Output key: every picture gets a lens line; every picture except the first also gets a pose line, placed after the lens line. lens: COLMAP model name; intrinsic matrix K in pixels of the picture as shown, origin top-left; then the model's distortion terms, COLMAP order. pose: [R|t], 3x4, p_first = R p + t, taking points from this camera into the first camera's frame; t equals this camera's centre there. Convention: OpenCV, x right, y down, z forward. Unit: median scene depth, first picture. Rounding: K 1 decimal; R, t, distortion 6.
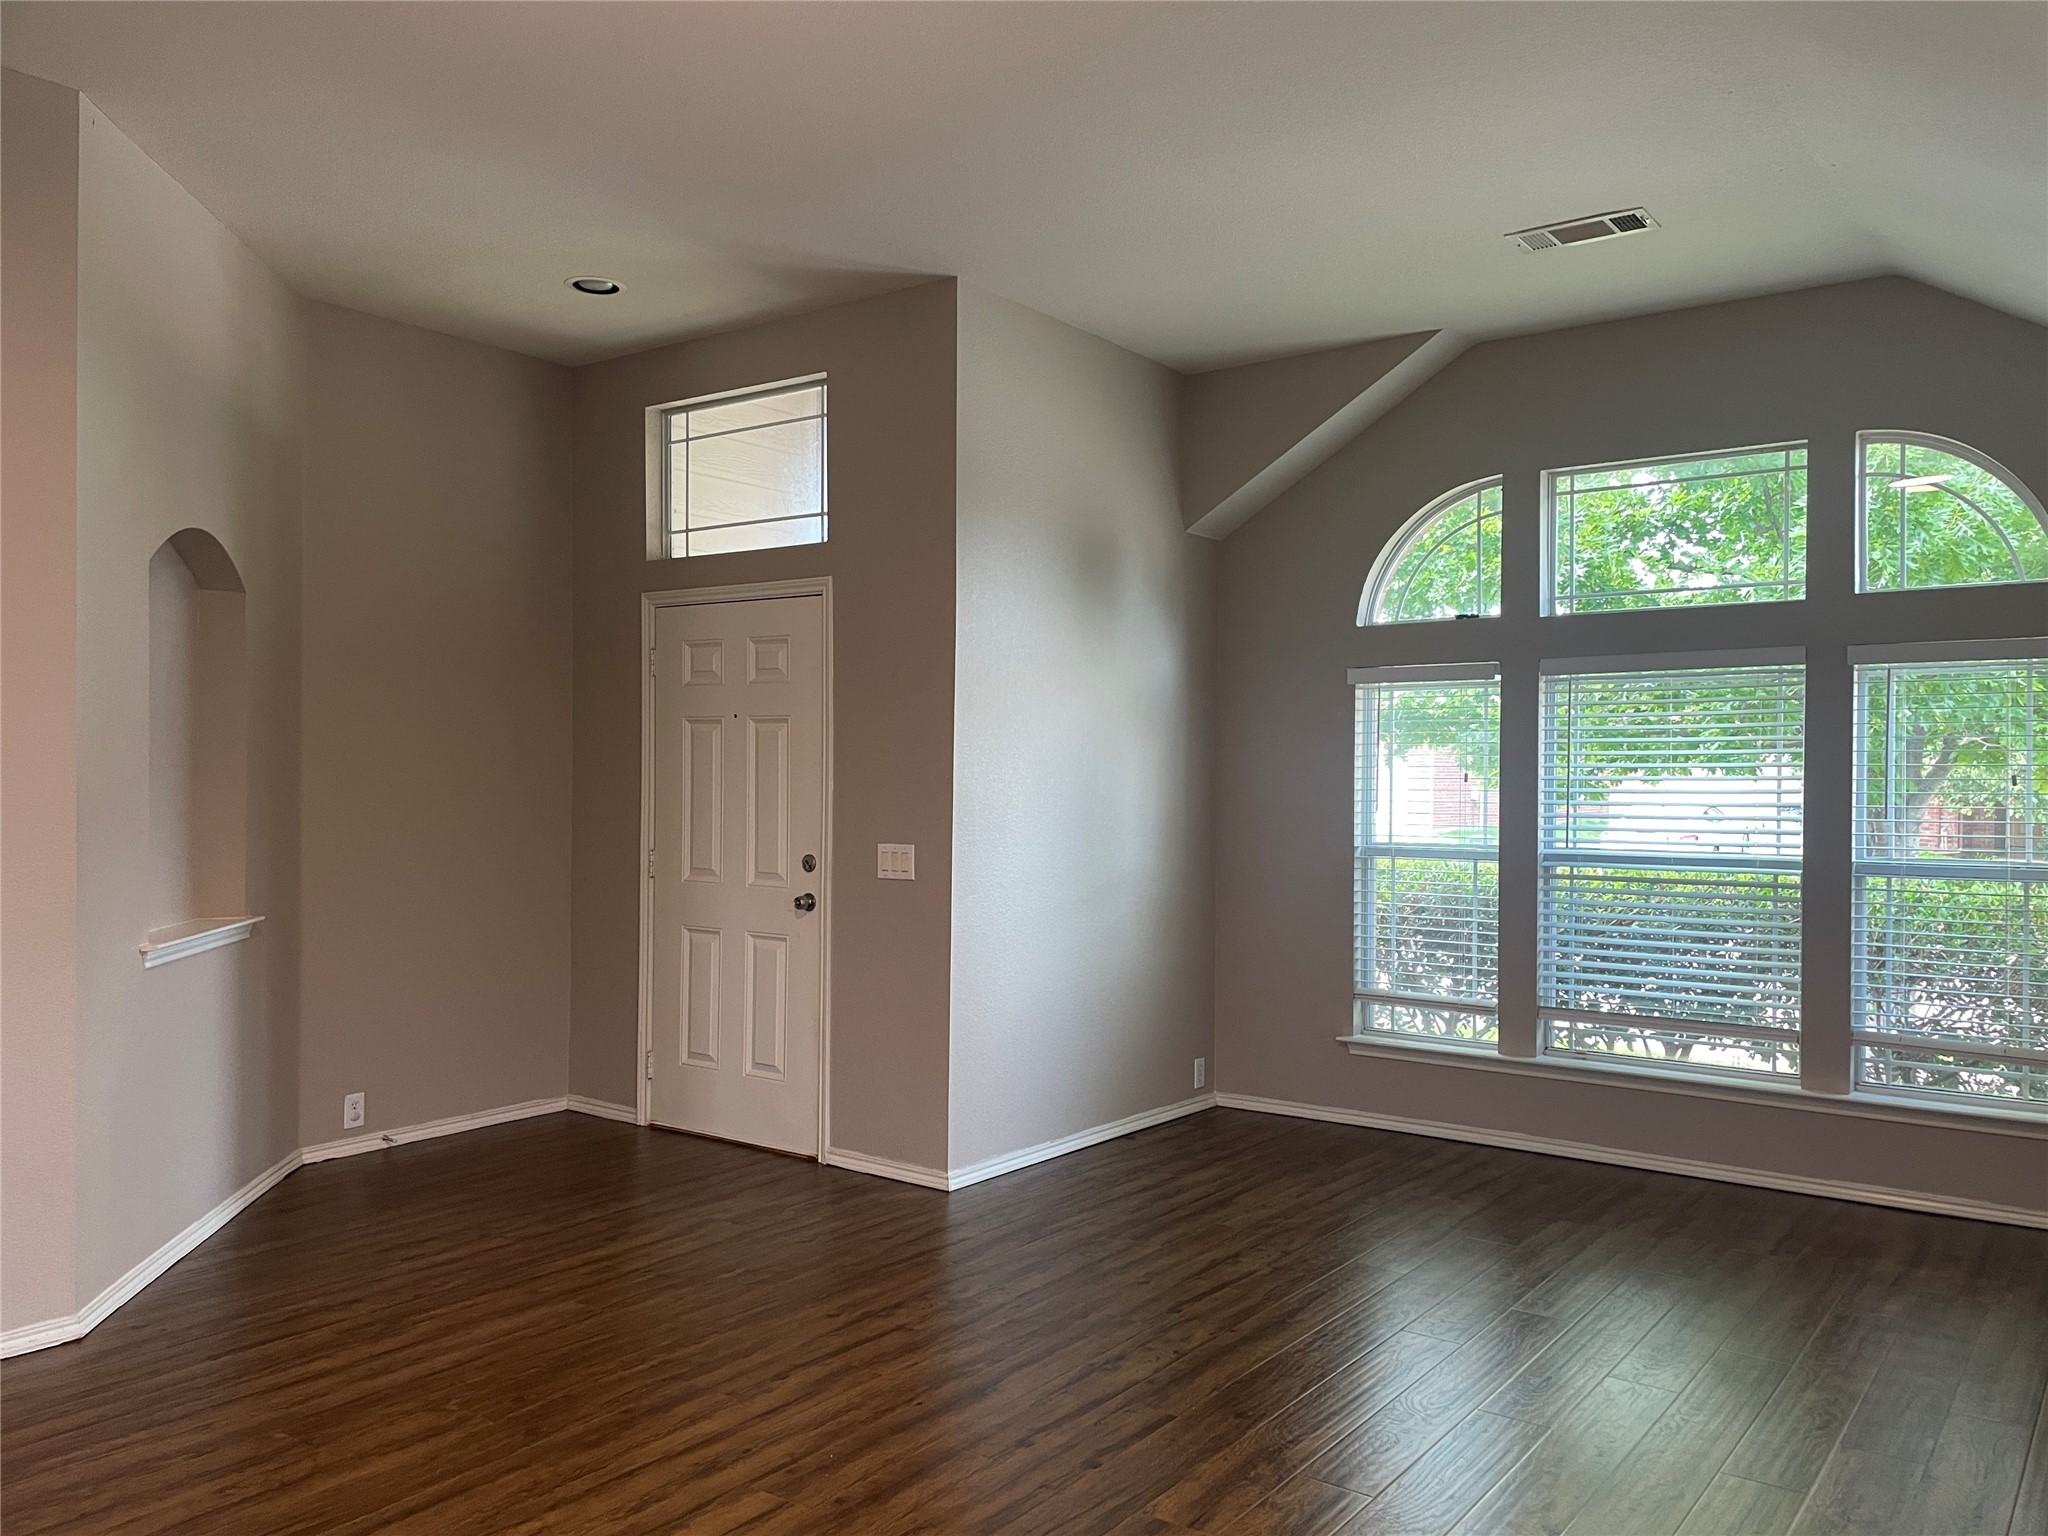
lens RADIAL K [[1554.5, 0, 1018.1], [0, 1554.5, 778.6], [0, 0, 1]] dist [0.070722, -0.086951]
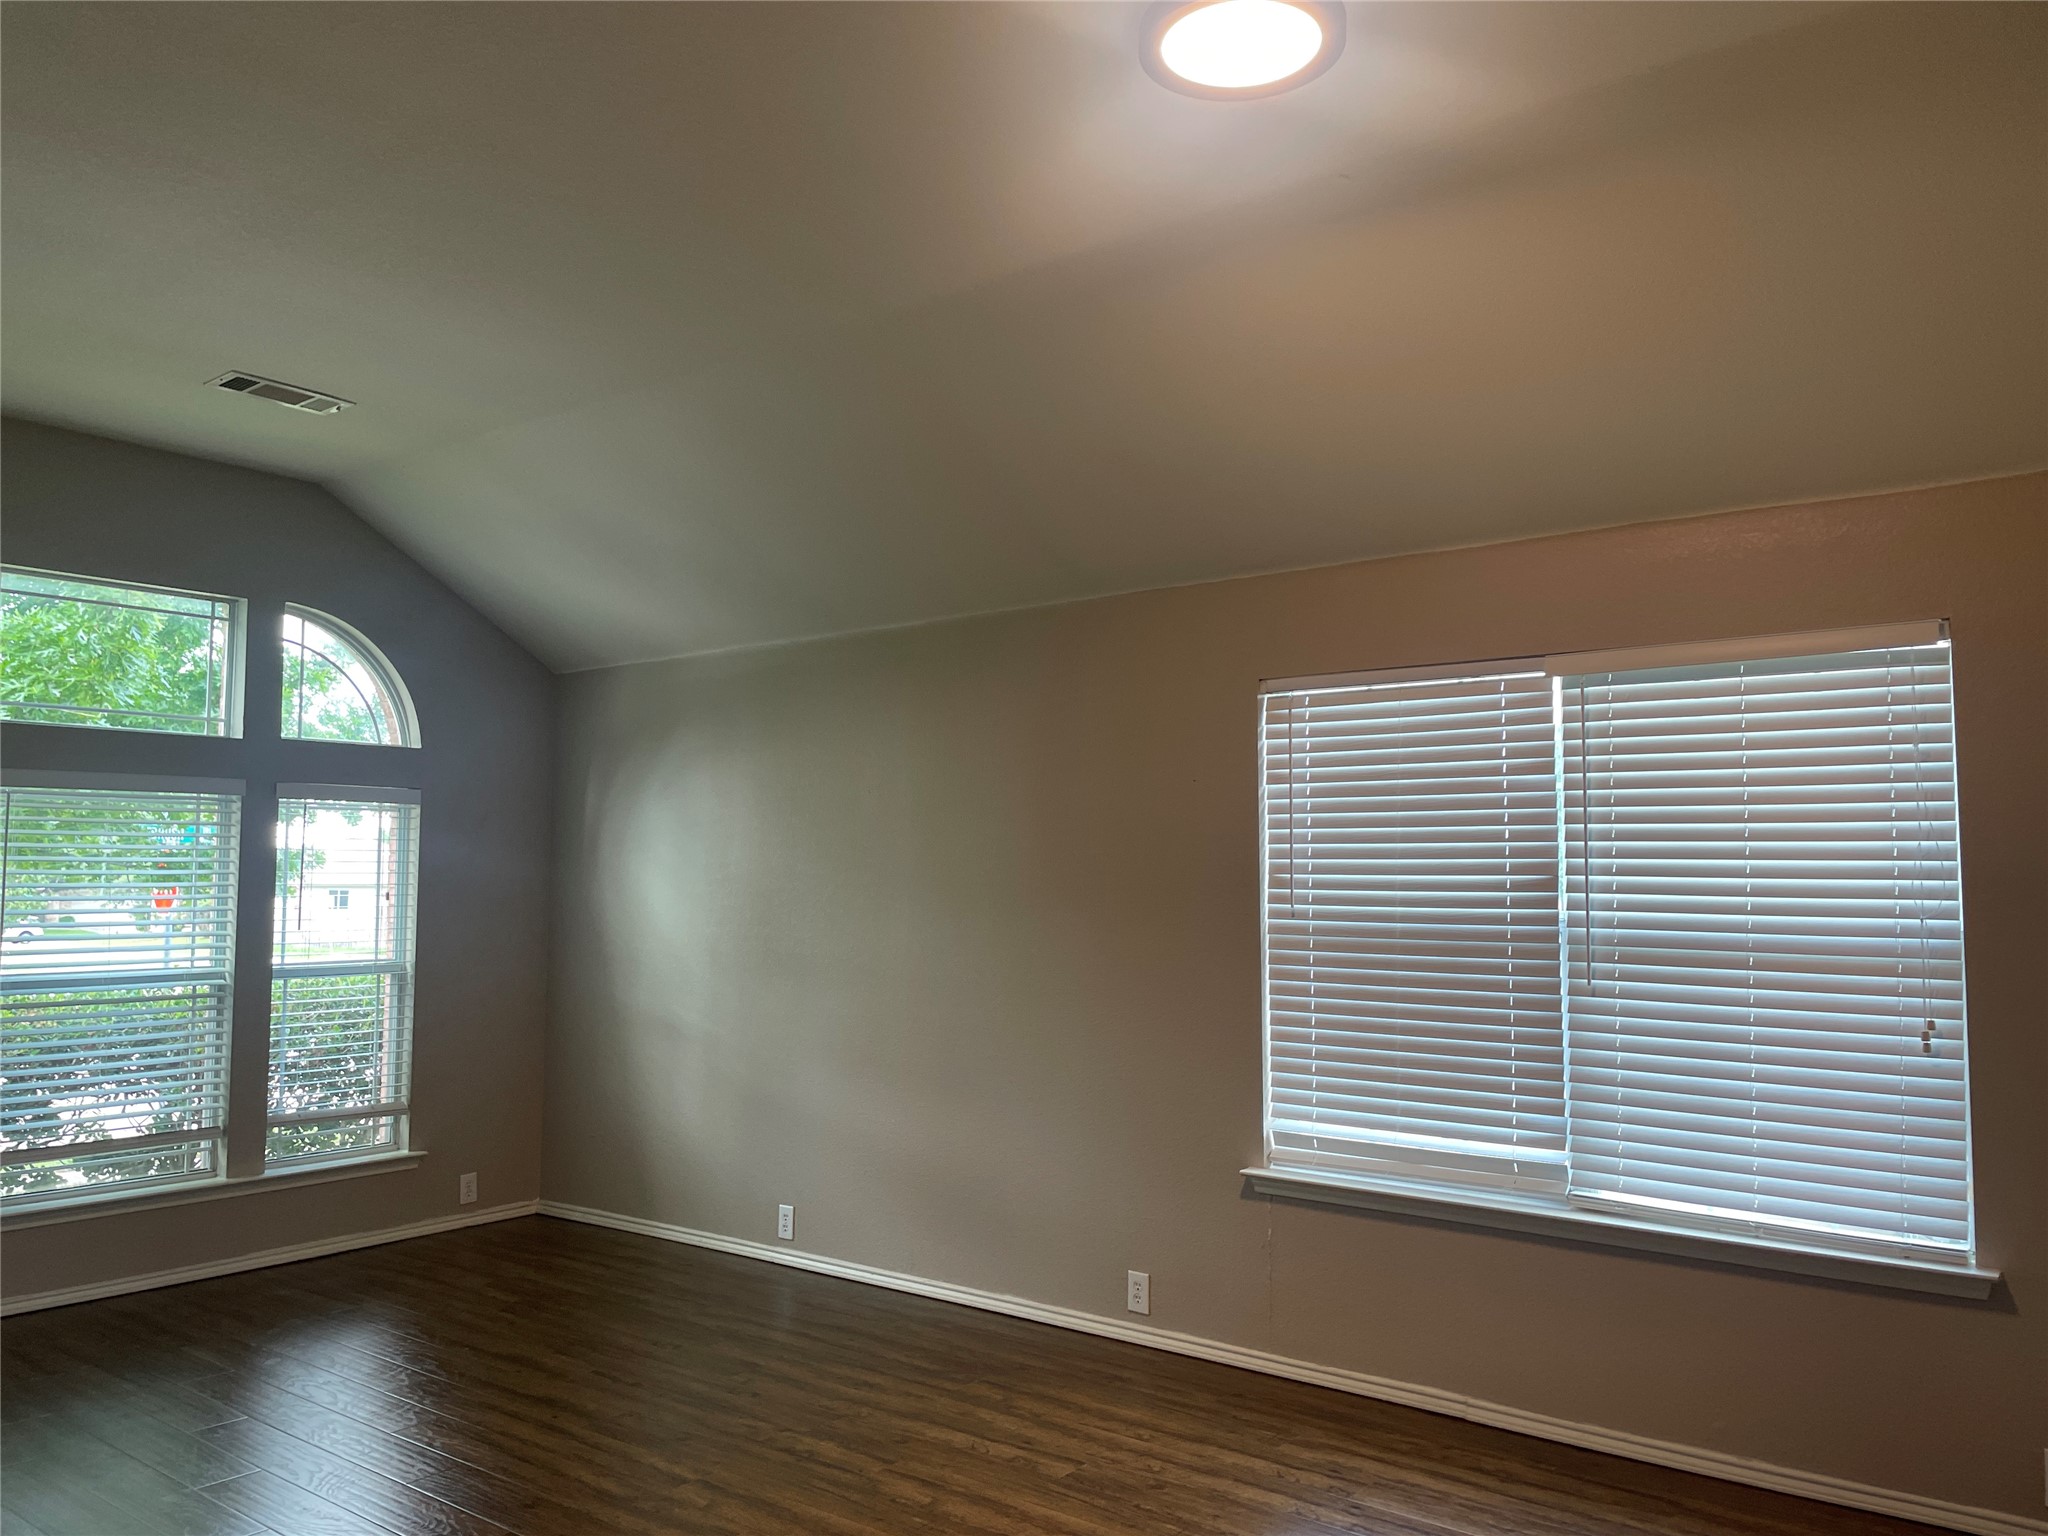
lens RADIAL K [[1554.5, 0, 1015.6], [0, 1554.5, 759.4], [0, 0, 1]] dist [0.070722, -0.086951]
pose [[0.006919, 0.079815, 0.996786, -0.633617], [0.006321, 0.996786, -0.079859, -0.004639], [-0.999956, 0.006854, 0.006392, 0.442220]]
